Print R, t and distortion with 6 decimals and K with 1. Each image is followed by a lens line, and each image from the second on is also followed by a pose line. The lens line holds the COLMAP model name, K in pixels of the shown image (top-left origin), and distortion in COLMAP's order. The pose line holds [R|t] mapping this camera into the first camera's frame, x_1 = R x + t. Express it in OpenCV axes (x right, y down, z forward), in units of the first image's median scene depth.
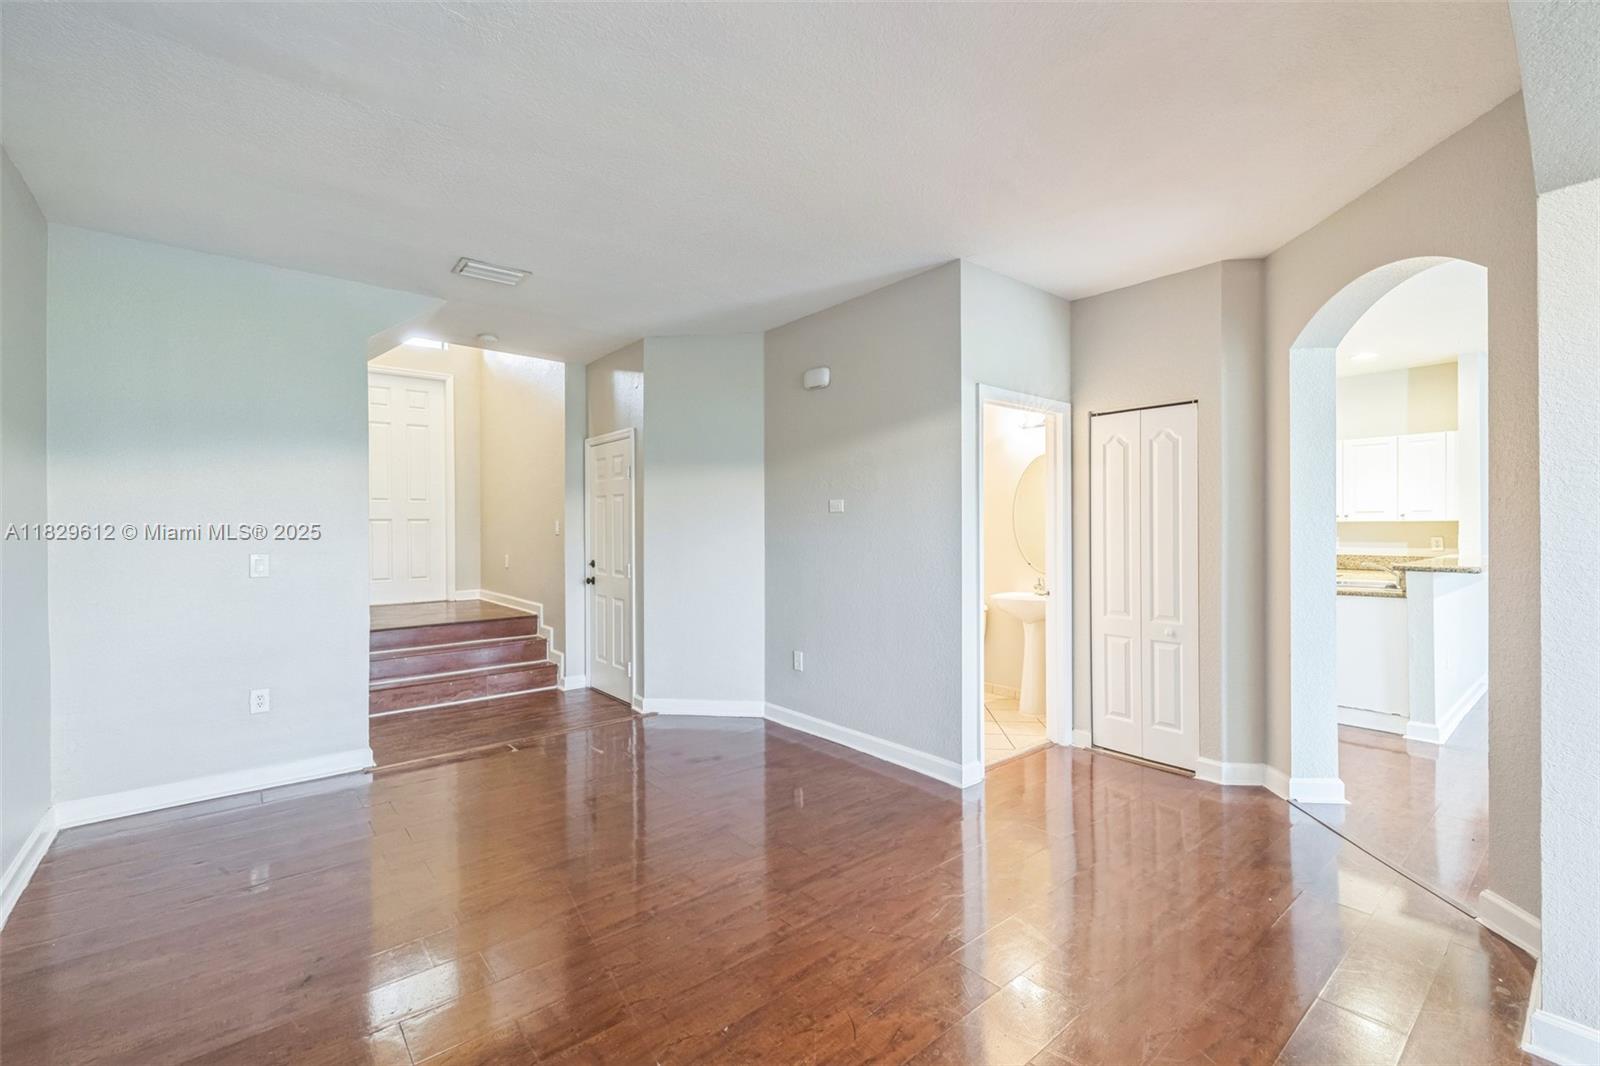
lens RADIAL K [[689.2, 0, 796.1], [0, 689.2, 530.9], [0, 0, 1]] dist [0.006723, -0.000128]
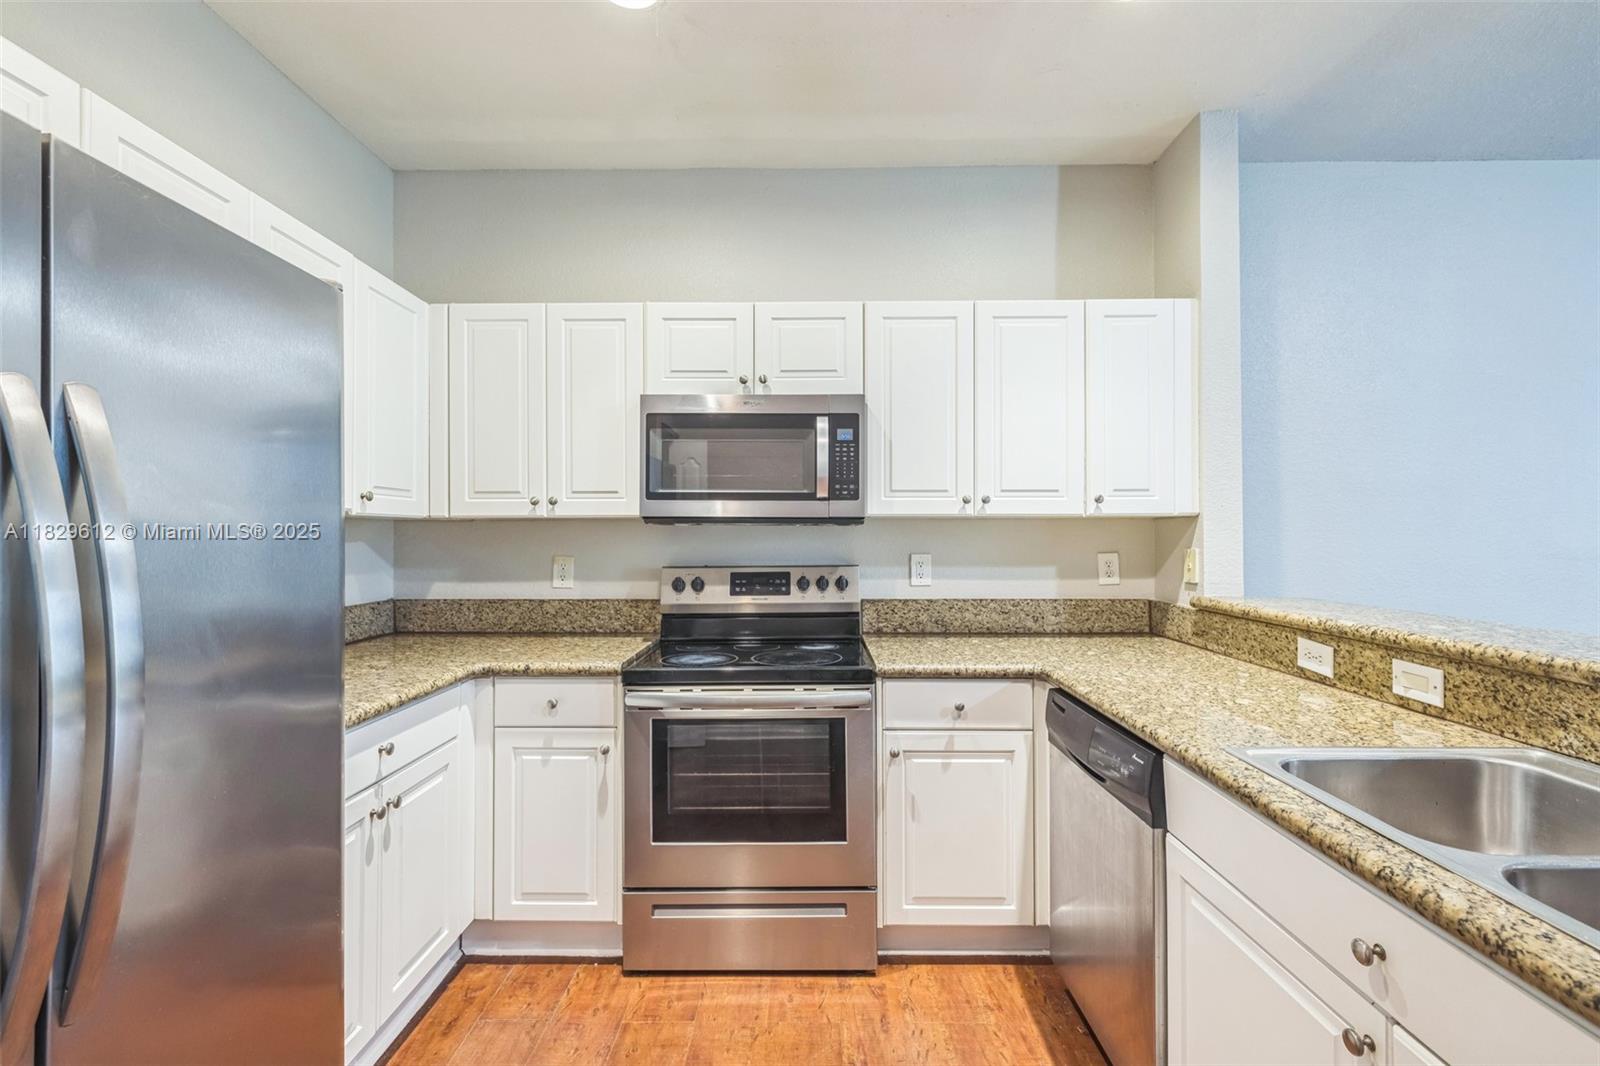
lens RADIAL K [[689.2, 0, 796.1], [0, 689.2, 530.9], [0, 0, 1]] dist [0.006723, -0.000128]
pose [[0.658275, 0.008535, 0.752730, 0.461610], [-0.003293, 0.999959, -0.008458, -0.001341], [-0.752771, 0.003089, 0.658276, 0.861224]]
